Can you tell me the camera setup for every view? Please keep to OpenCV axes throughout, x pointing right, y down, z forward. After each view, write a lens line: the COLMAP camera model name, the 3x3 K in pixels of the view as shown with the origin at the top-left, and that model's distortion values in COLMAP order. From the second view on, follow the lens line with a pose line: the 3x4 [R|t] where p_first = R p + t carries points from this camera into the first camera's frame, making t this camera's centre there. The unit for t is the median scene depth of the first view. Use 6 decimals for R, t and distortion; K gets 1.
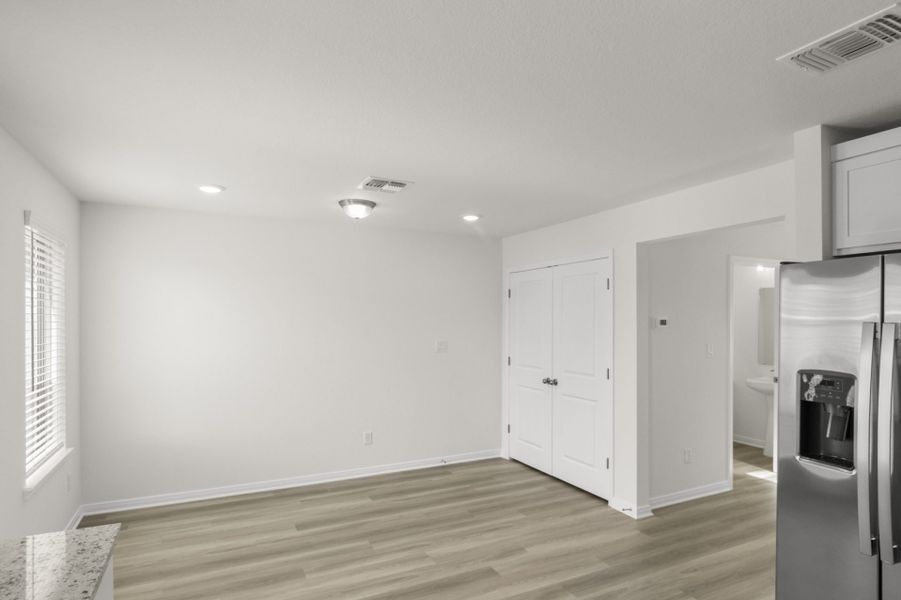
lens RADIAL K [[492.0, 0, 465.2], [0, 492.0, 315.0], [0, 0, 1]] dist [0.006087, -0.022353]
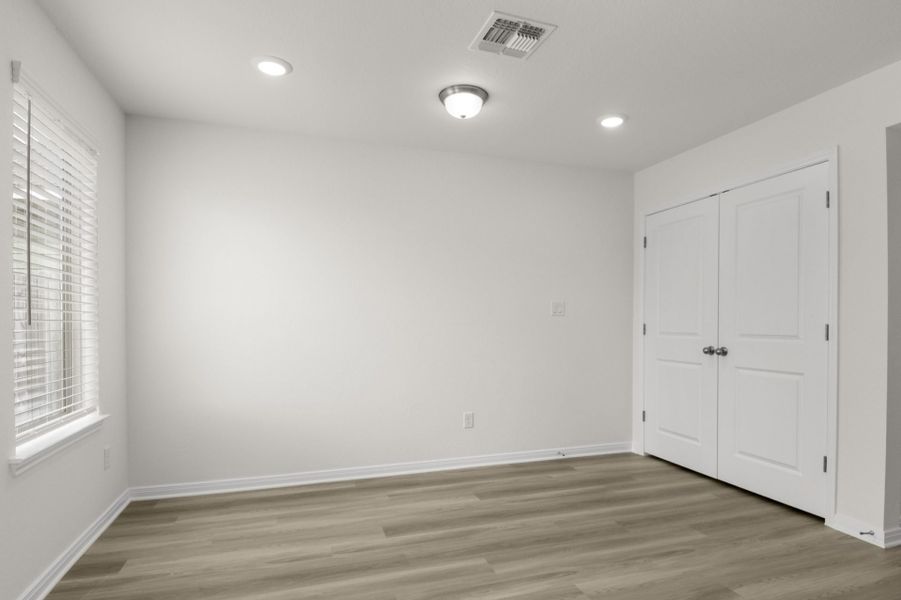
lens RADIAL K [[492.0, 0, 465.2], [0, 492.0, 315.0], [0, 0, 1]] dist [0.006087, -0.022353]
pose [[0.988544, -0.000988, -0.150932, -0.101252], [0.001699, 0.999988, 0.004581, 0.093259], [0.150925, -0.004785, 0.988534, 0.261314]]
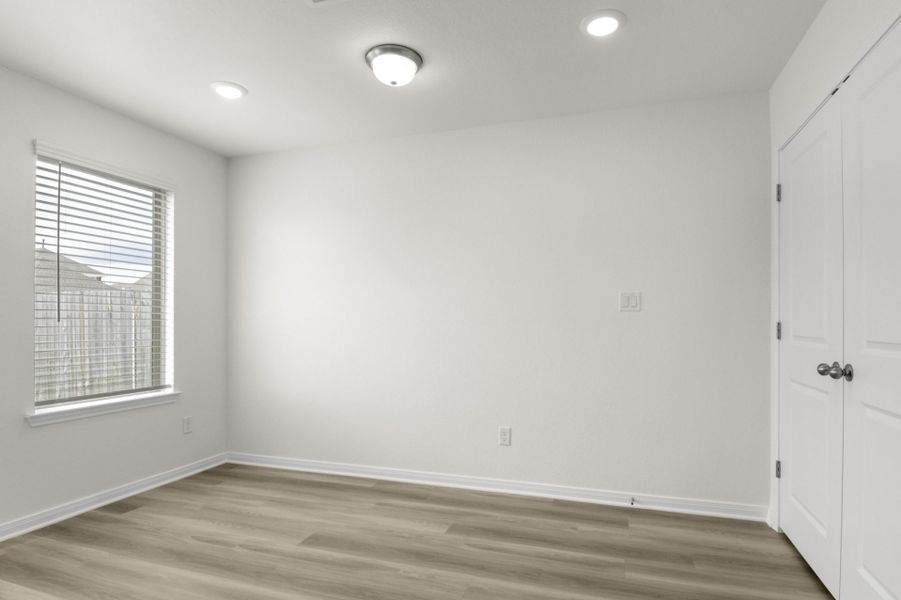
lens RADIAL K [[480.4, 0, 450.5], [0, 480.4, 300.0], [0, 0, 1]] dist [0.005531, -0.016267]
pose [[0.706249, -0.030244, -0.707317, 0.273814], [0.012245, 0.999459, -0.030509, 0.102419], [0.707857, 0.012886, 0.706238, 0.594045]]
